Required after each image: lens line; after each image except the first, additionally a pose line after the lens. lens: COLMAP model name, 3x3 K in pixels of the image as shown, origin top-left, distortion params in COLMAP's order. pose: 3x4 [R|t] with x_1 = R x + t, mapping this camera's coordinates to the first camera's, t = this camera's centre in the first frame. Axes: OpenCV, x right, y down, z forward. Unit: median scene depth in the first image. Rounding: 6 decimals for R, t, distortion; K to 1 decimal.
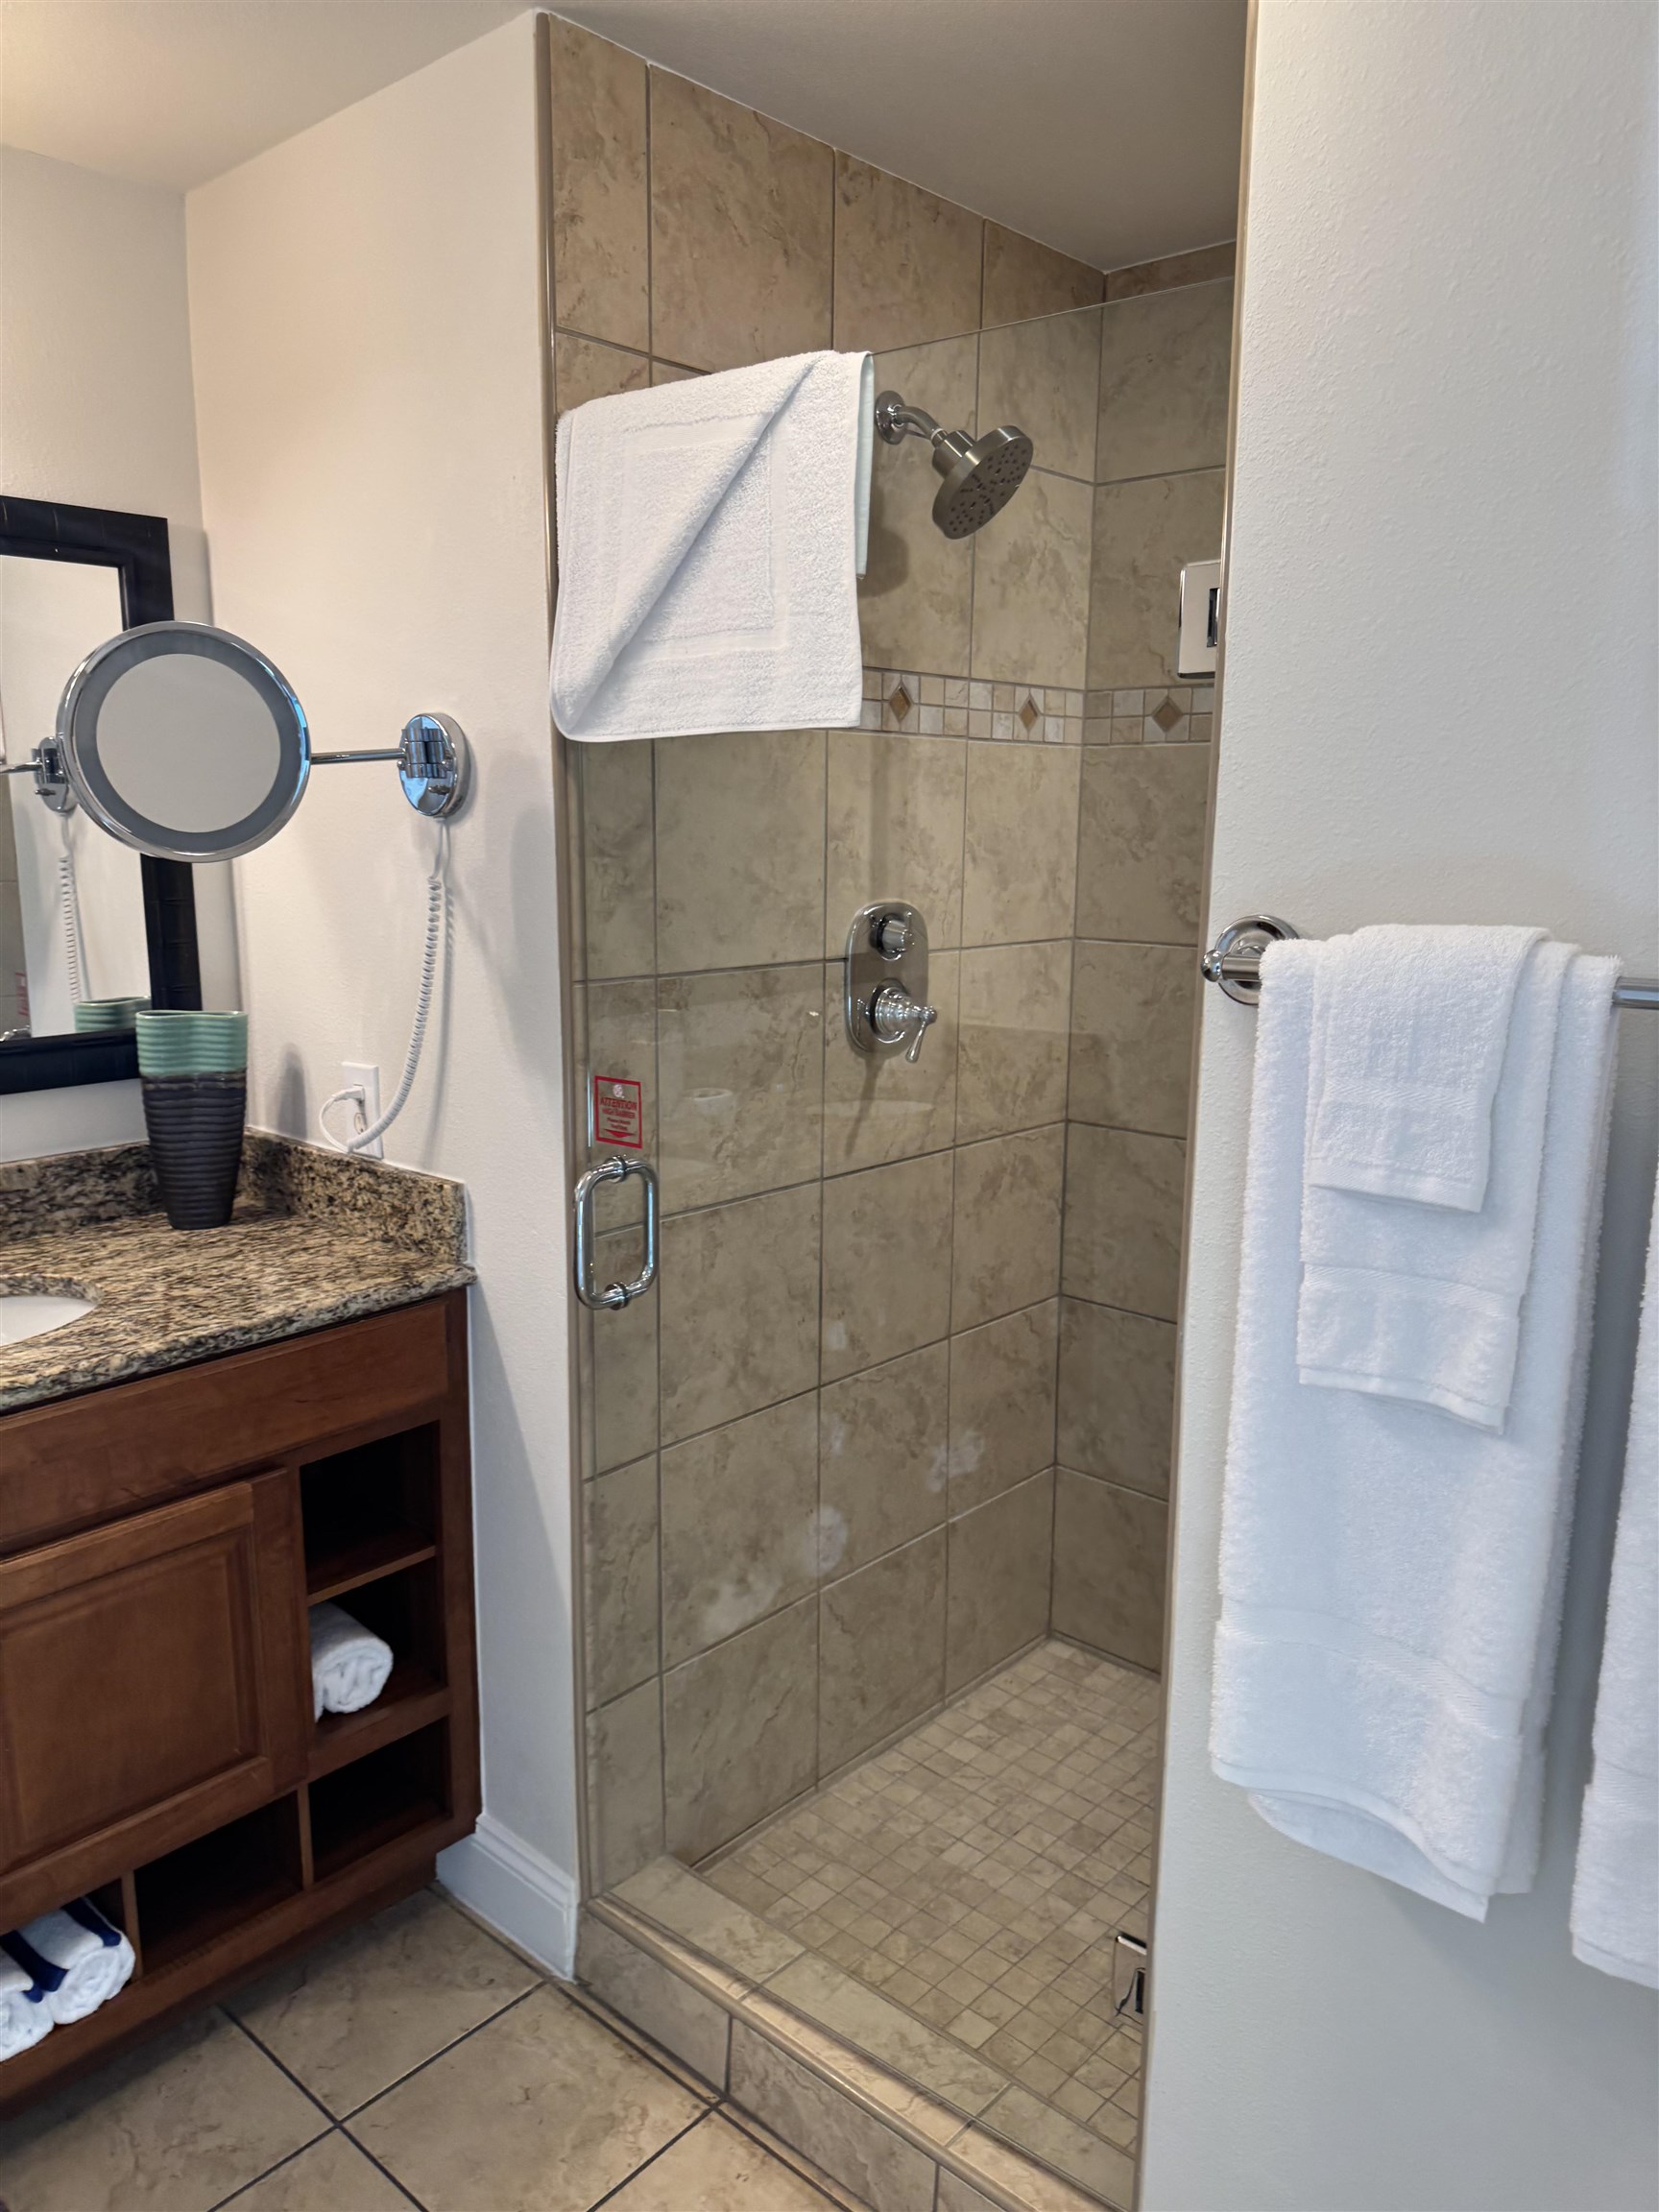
lens RADIAL K [[1571.6, 0, 828.9], [0, 1571.6, 1105.9], [0, 0, 1]] dist [0.036997, -0.039059]
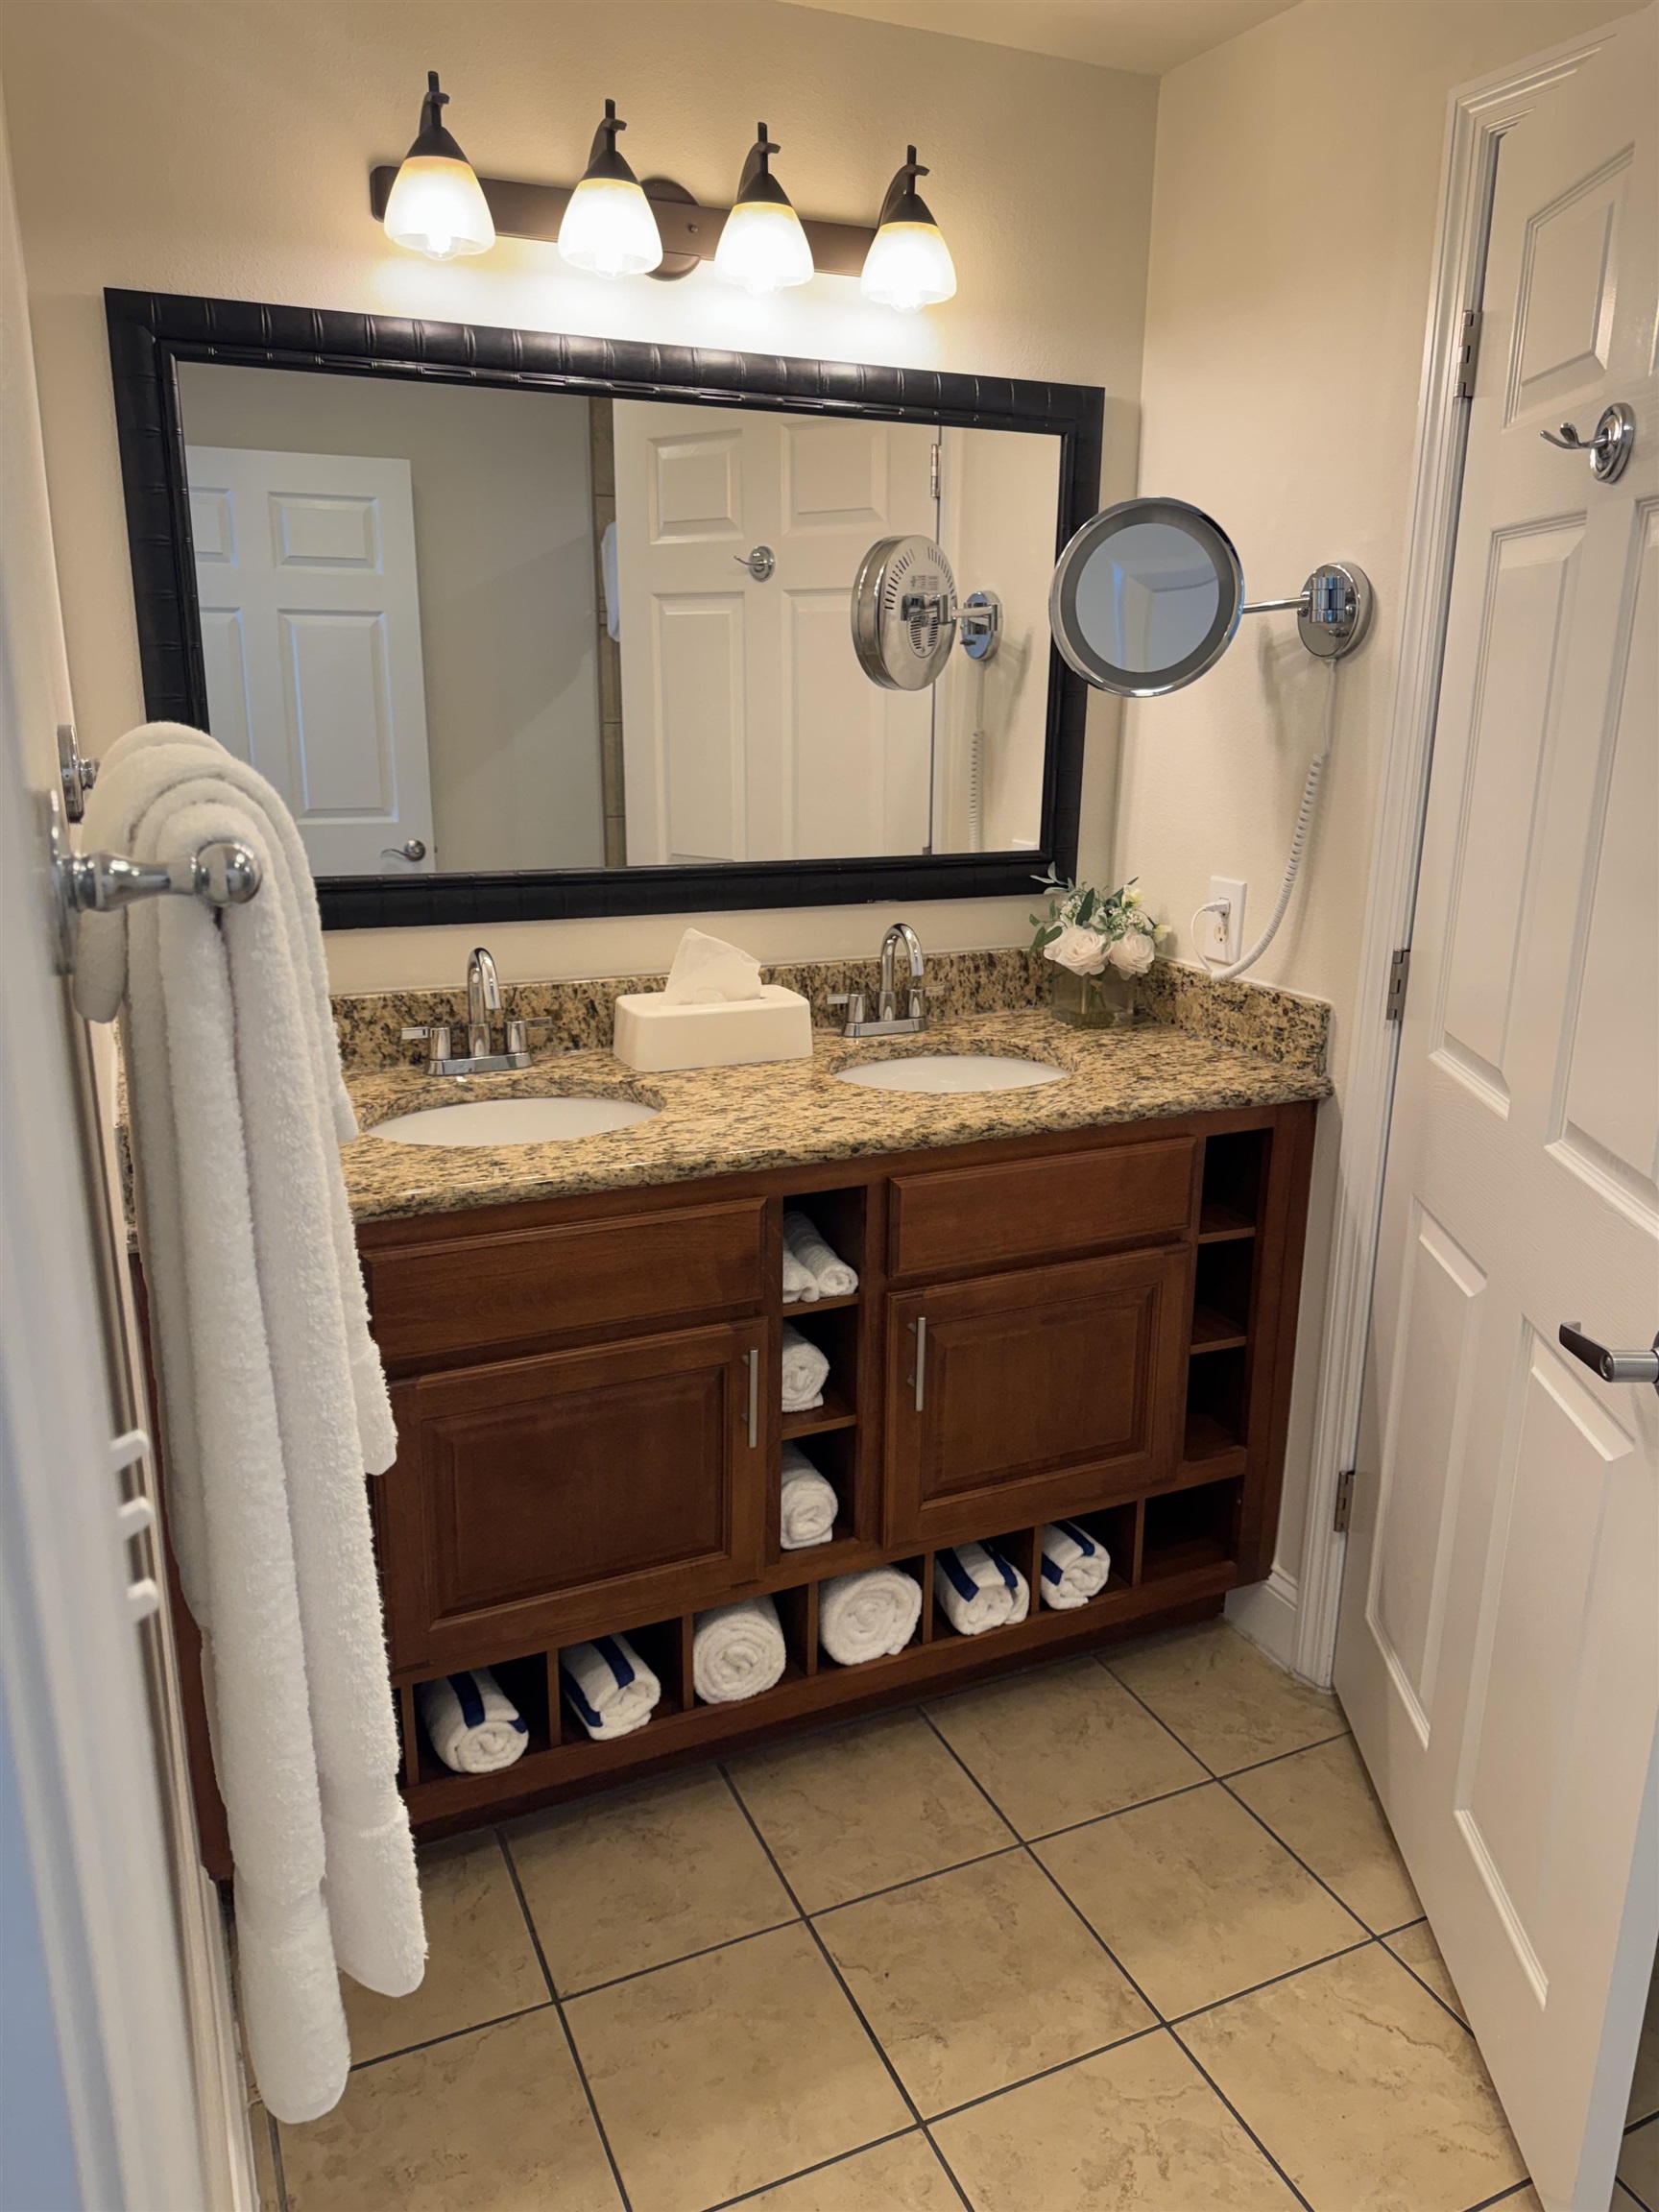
lens RADIAL K [[1571.6, 0, 831.3], [0, 1571.6, 1106.2], [0, 0, 1]] dist [0.036997, -0.039059]
pose [[0.918908, 0.111493, -0.378388, -0.122231], [-0.076969, 0.991466, 0.105220, 0.029851], [0.386890, -0.067563, 0.919647, -0.139476]]
